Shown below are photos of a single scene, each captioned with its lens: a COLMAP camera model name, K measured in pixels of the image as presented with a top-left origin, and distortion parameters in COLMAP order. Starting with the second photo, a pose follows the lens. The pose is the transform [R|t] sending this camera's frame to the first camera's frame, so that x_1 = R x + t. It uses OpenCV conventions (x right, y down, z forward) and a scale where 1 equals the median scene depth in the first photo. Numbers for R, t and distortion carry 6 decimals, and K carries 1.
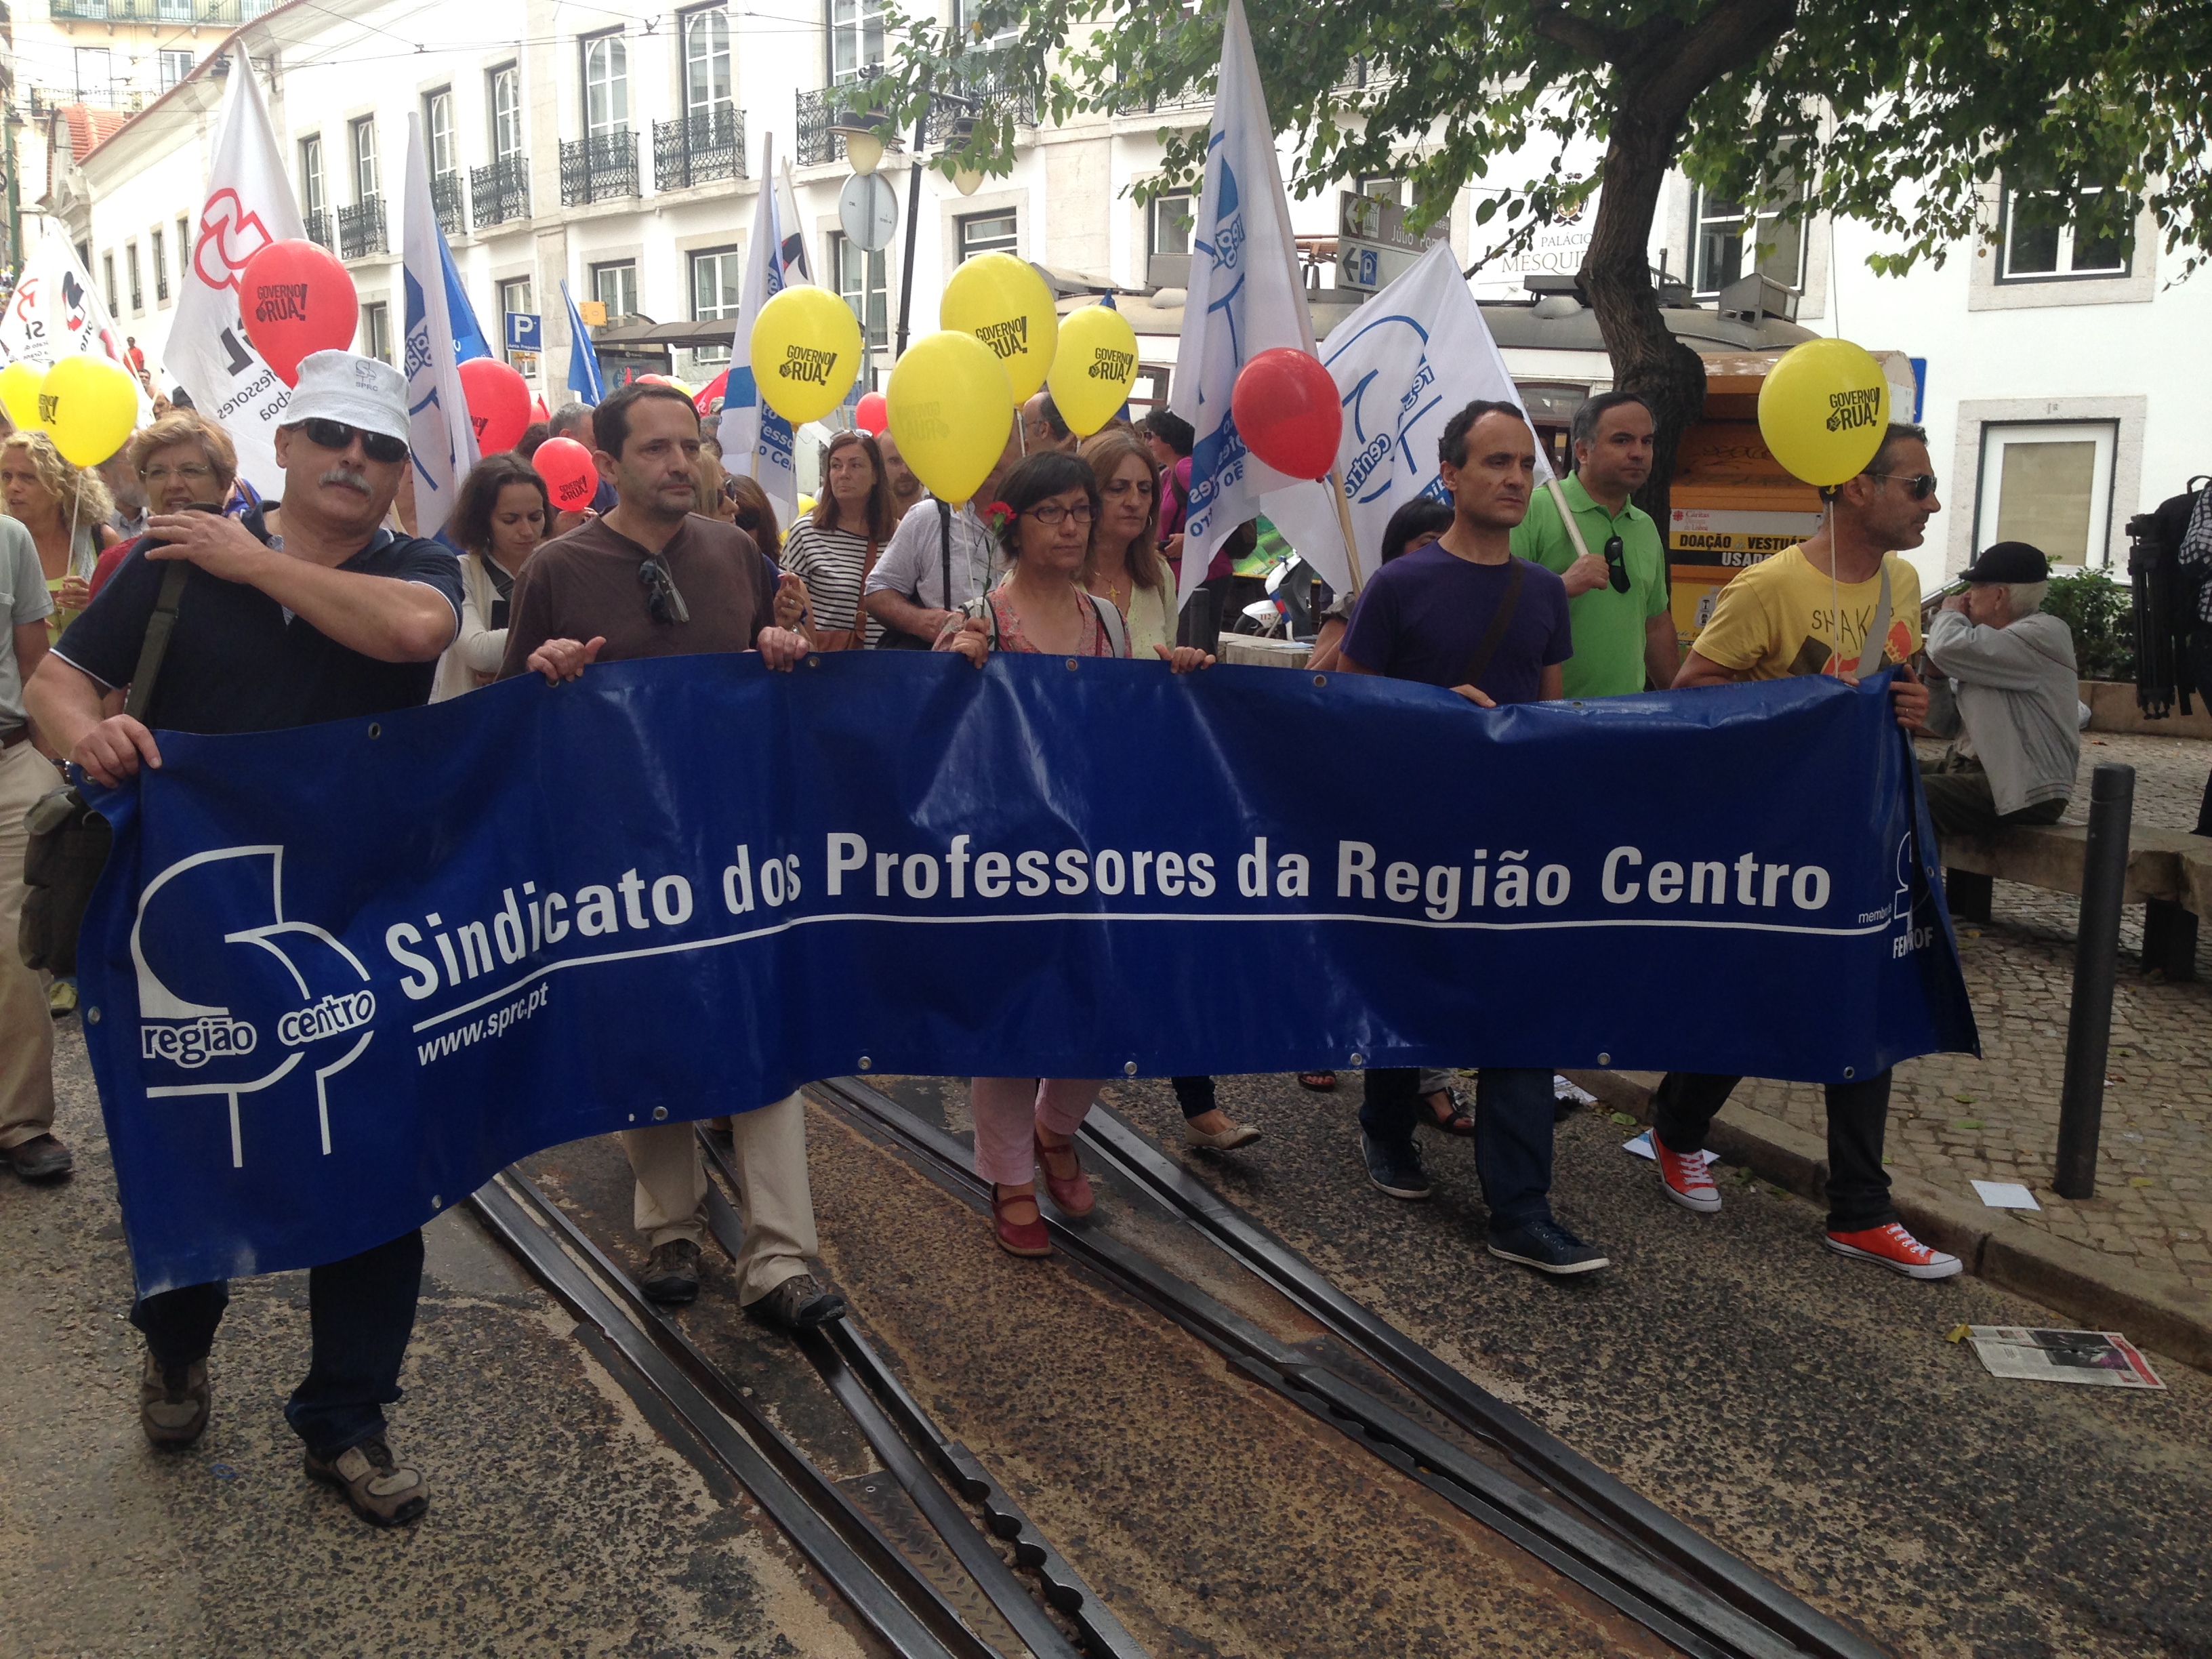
lens RADIAL K [[2022.3, 0, 1099.1], [0, 2022.3, 824.3], [0, 0, 1]] dist [0.116483, -0.213768]
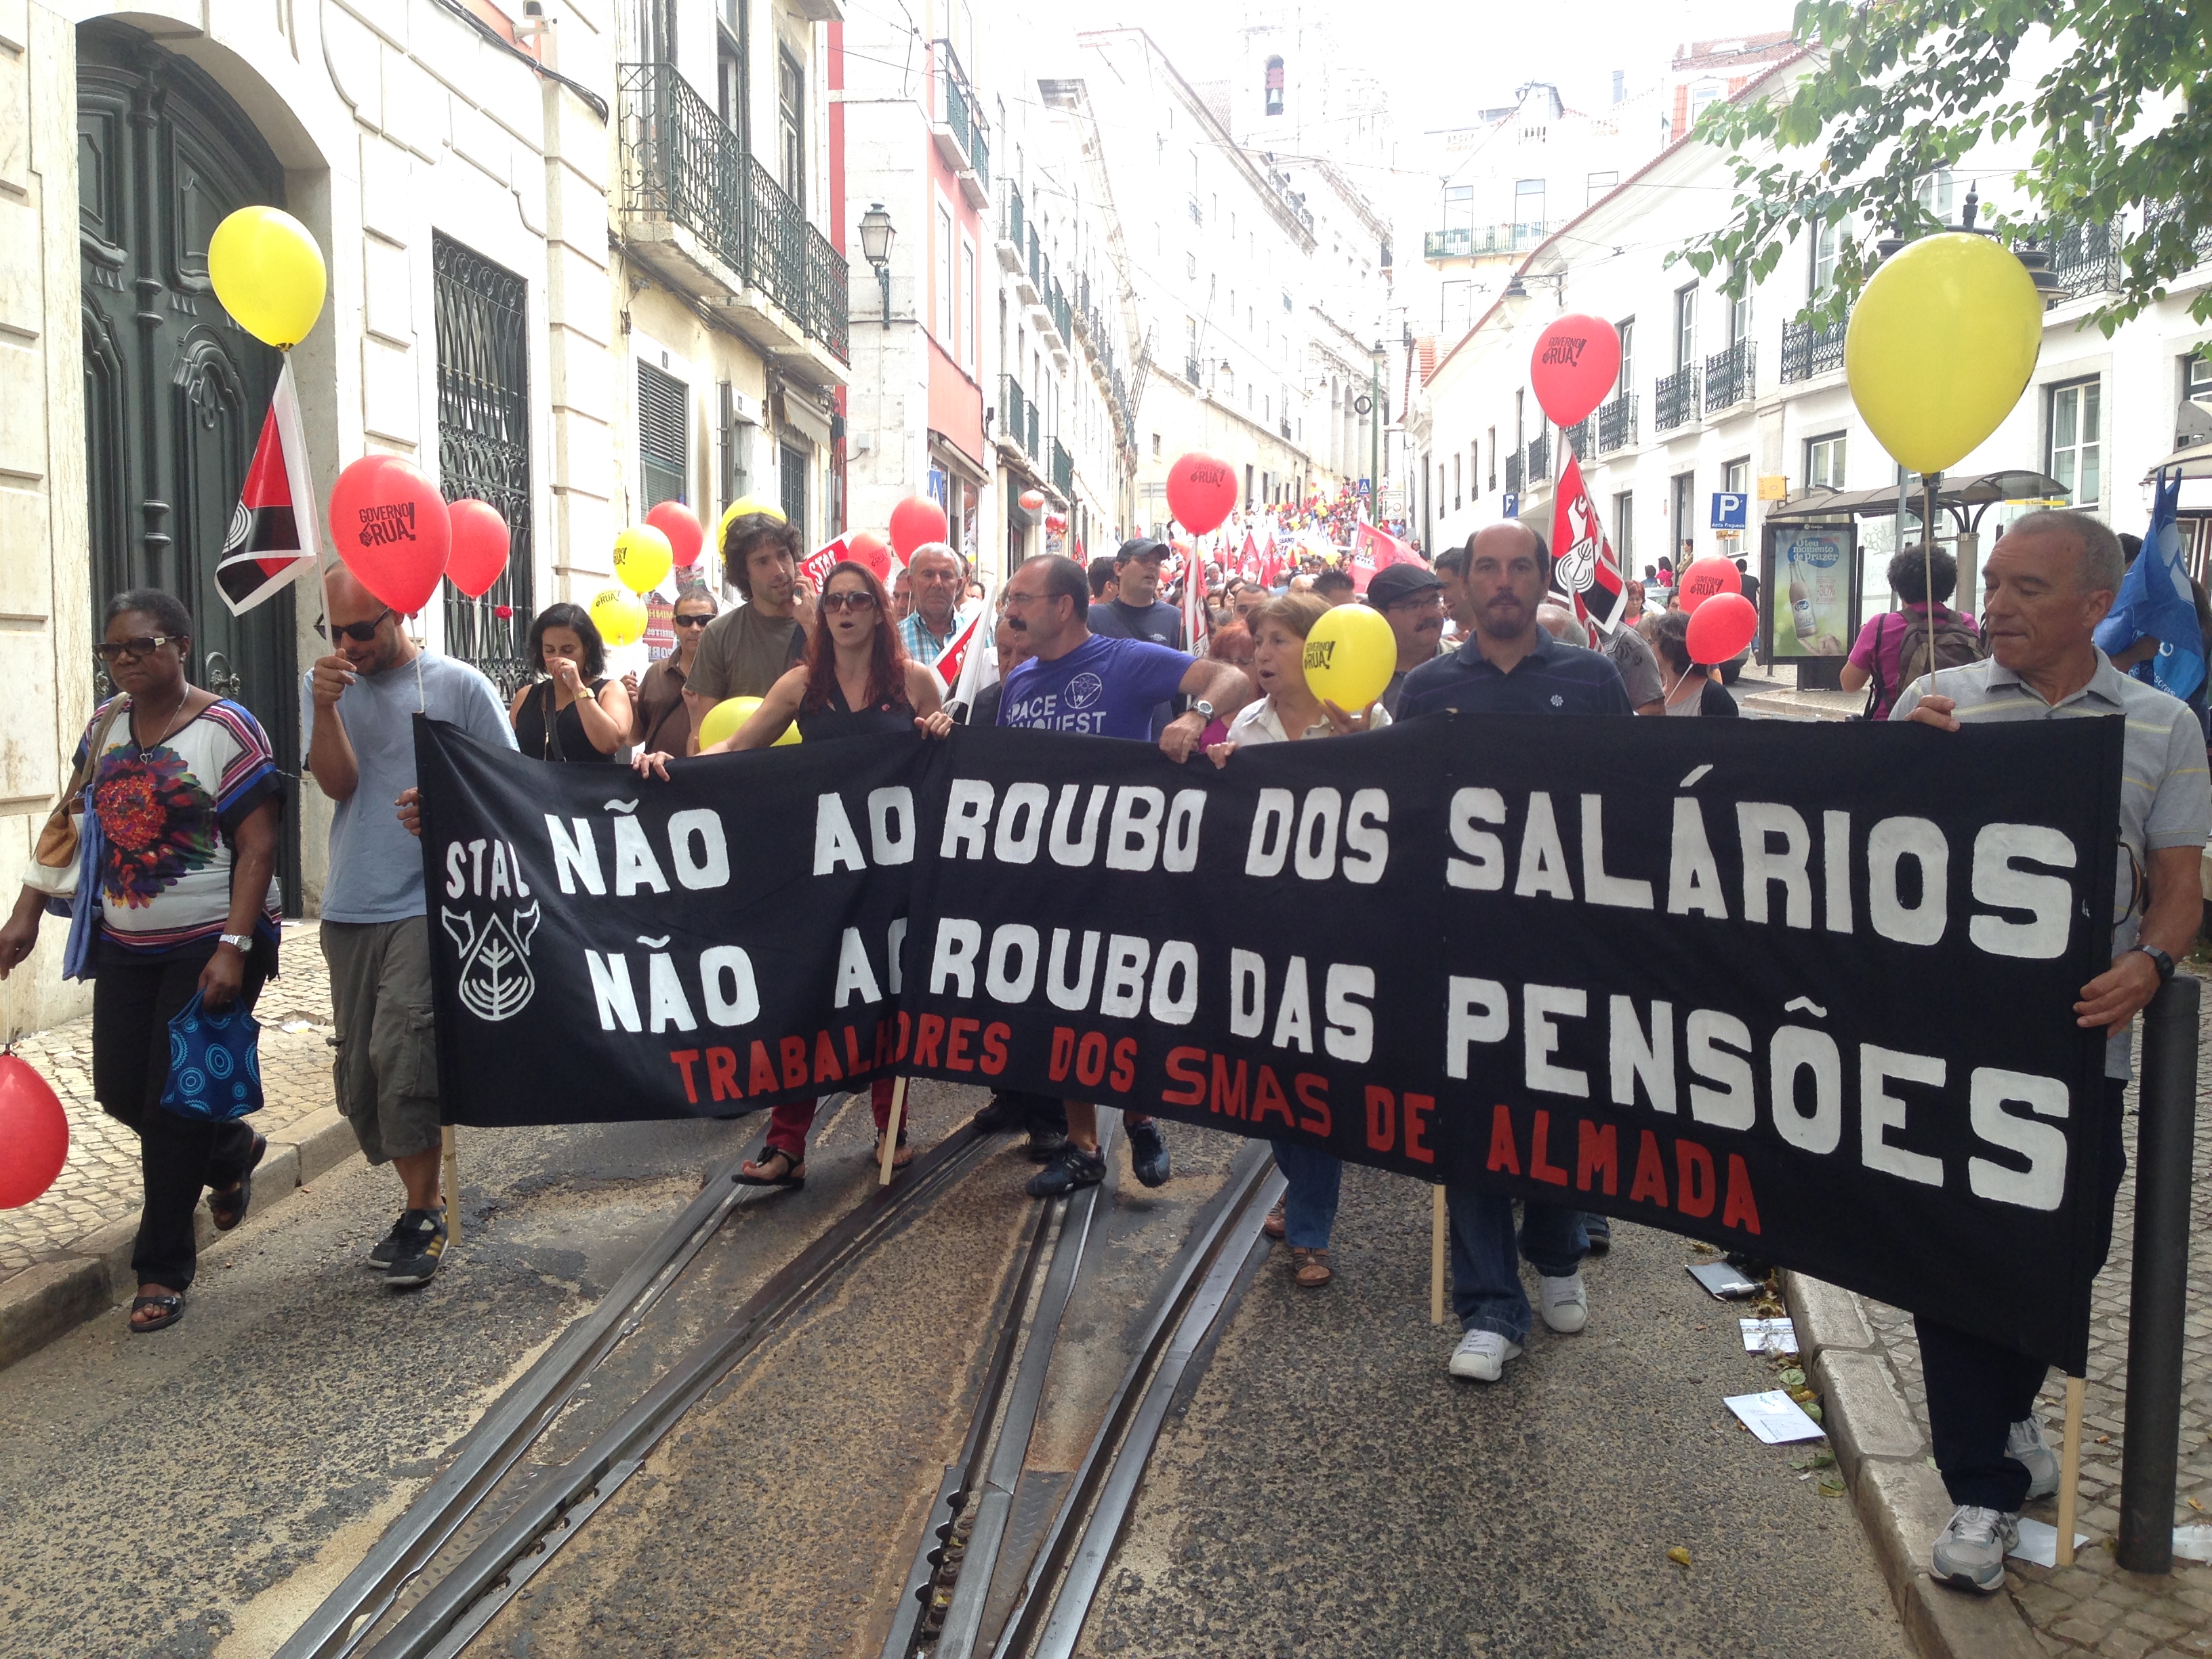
lens RADIAL K [[2006.3, 0, 1093.0], [0, 2006.3, 821.6], [0, 0, 1]] dist [0.140923, -0.260874]
pose [[0.797752, 0.048683, -0.601017, 0.081839], [-0.100955, 0.993450, -0.053531, -0.000963], [0.594475, 0.103381, 0.797441, 0.023845]]
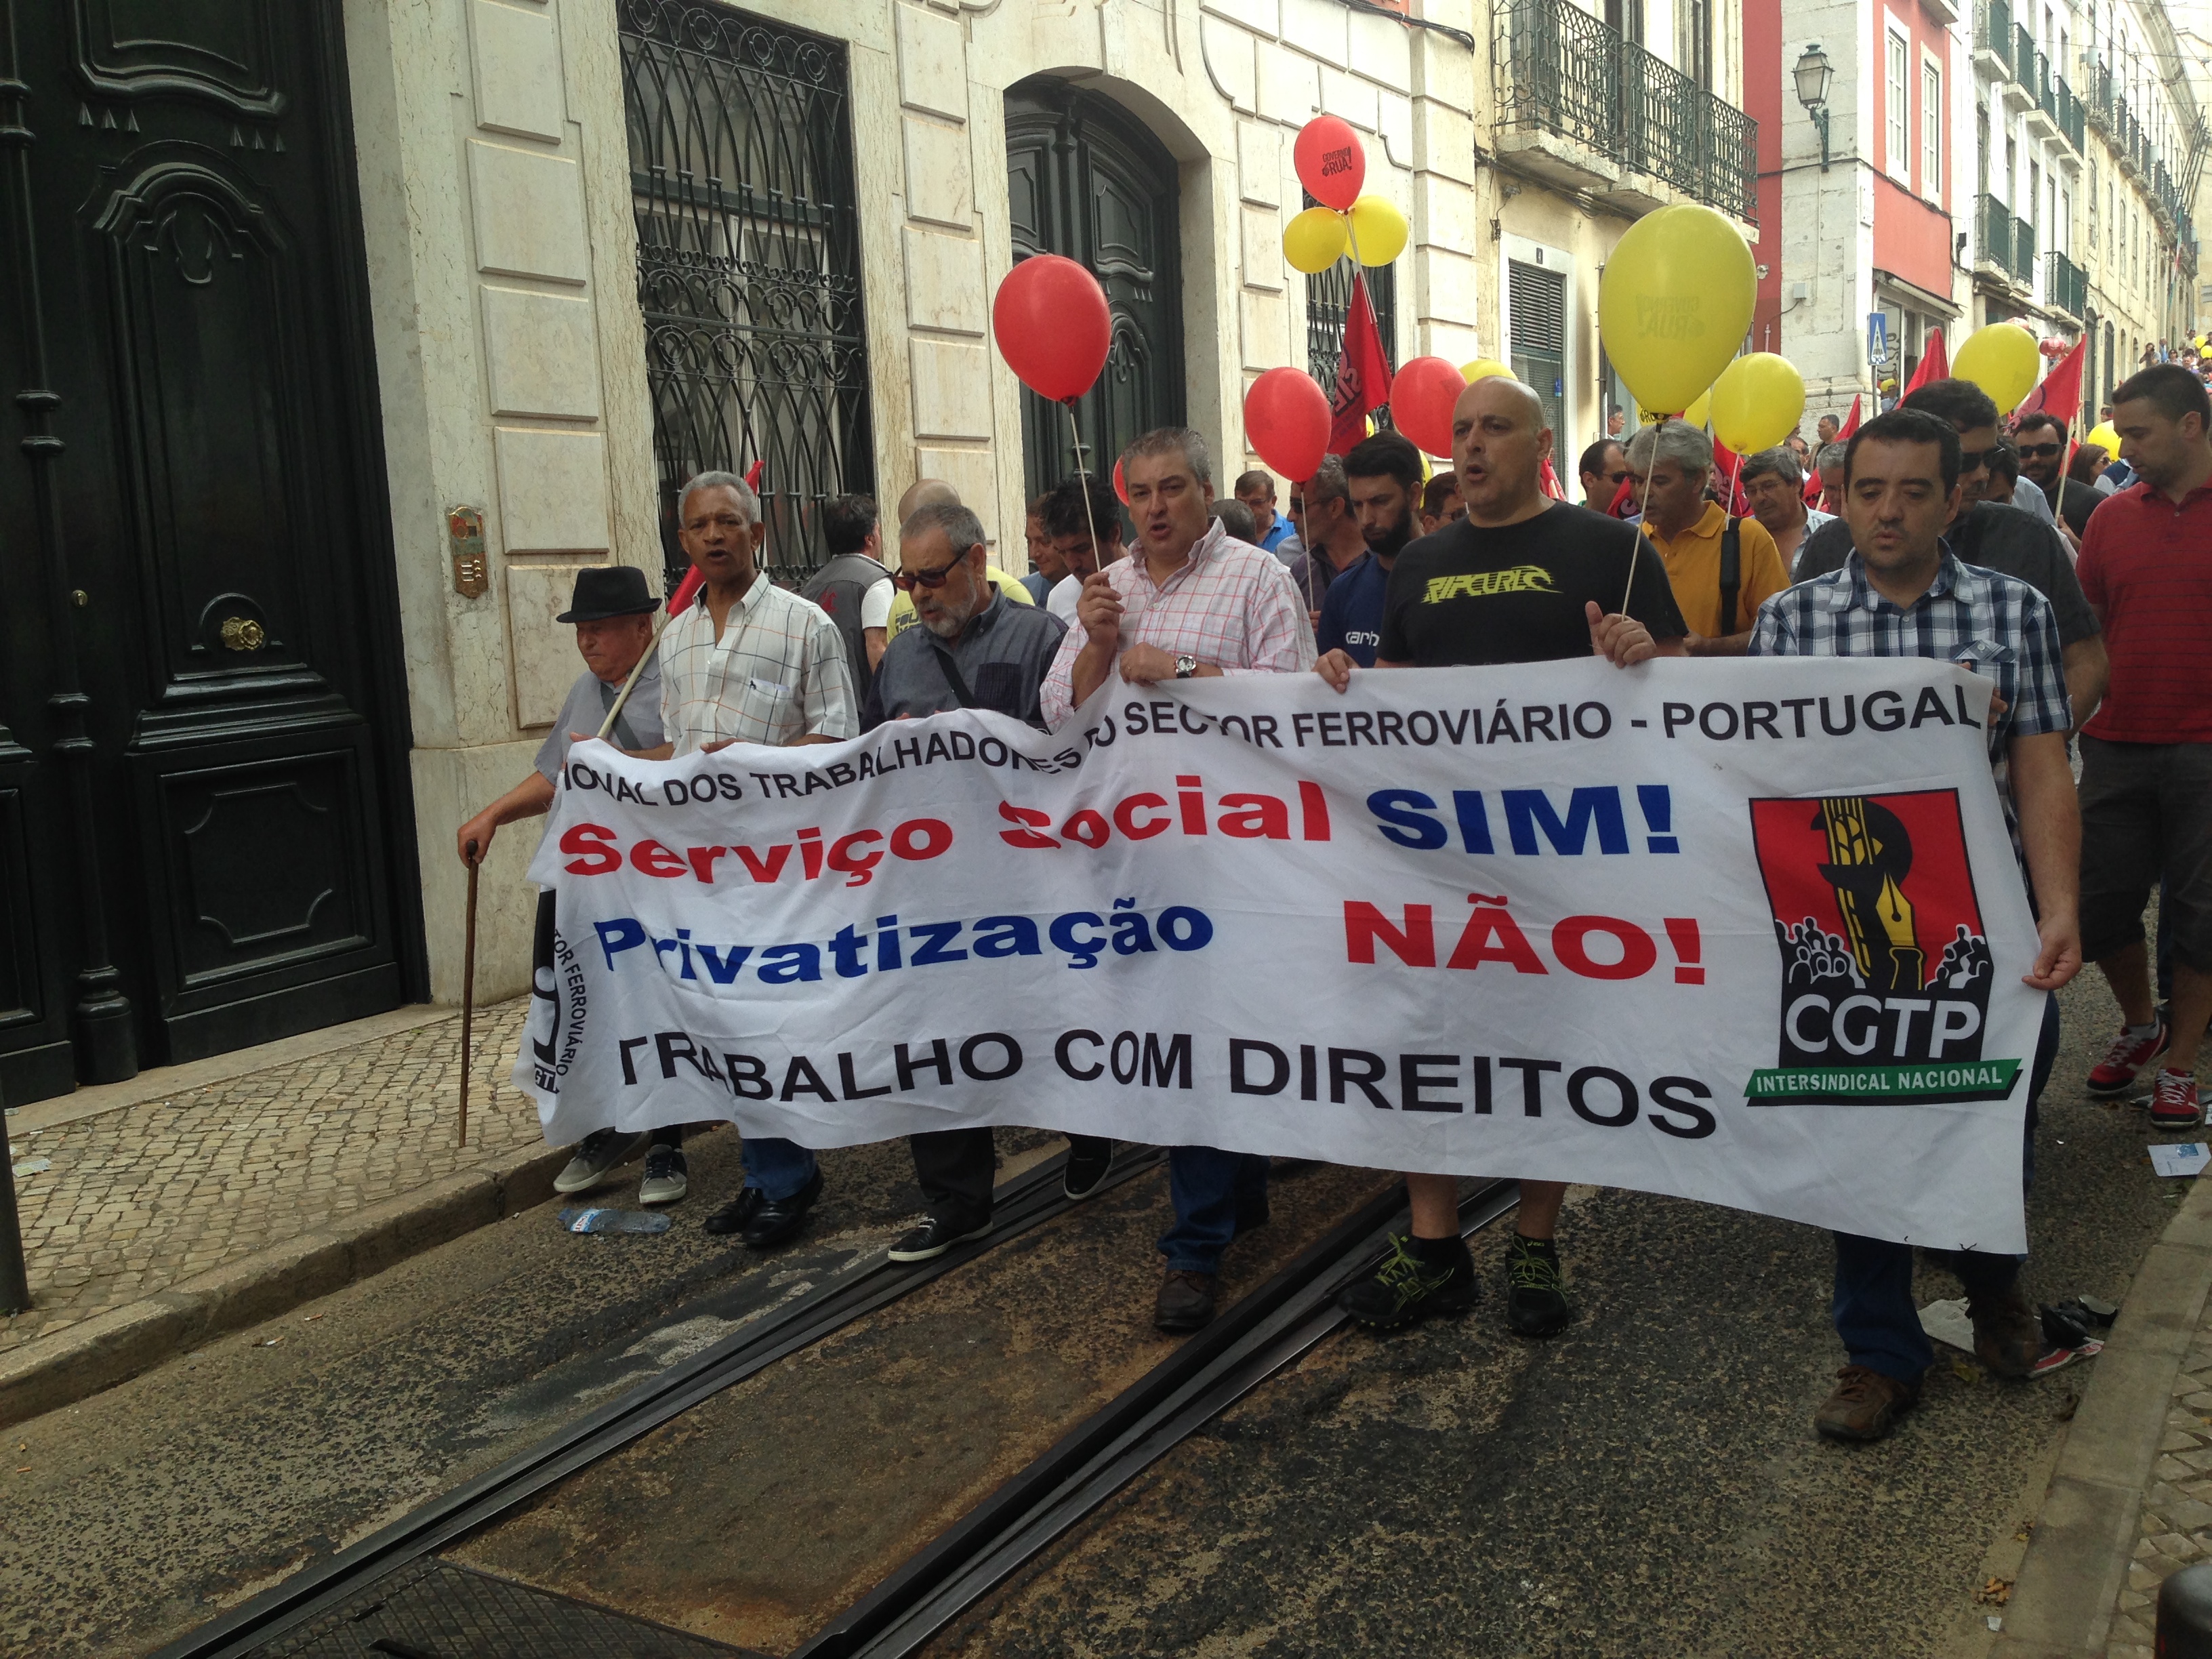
lens RADIAL K [[2003.8, 0, 1095.5], [0, 2003.8, 827.3], [0, 0, 1]] dist [0.145436, -0.272019]
pose [[0.424783, 0.098133, -0.899961, 0.138292], [-0.095641, 0.993409, 0.063180, -0.001294], [0.900229, 0.059235, 0.431369, 0.016664]]
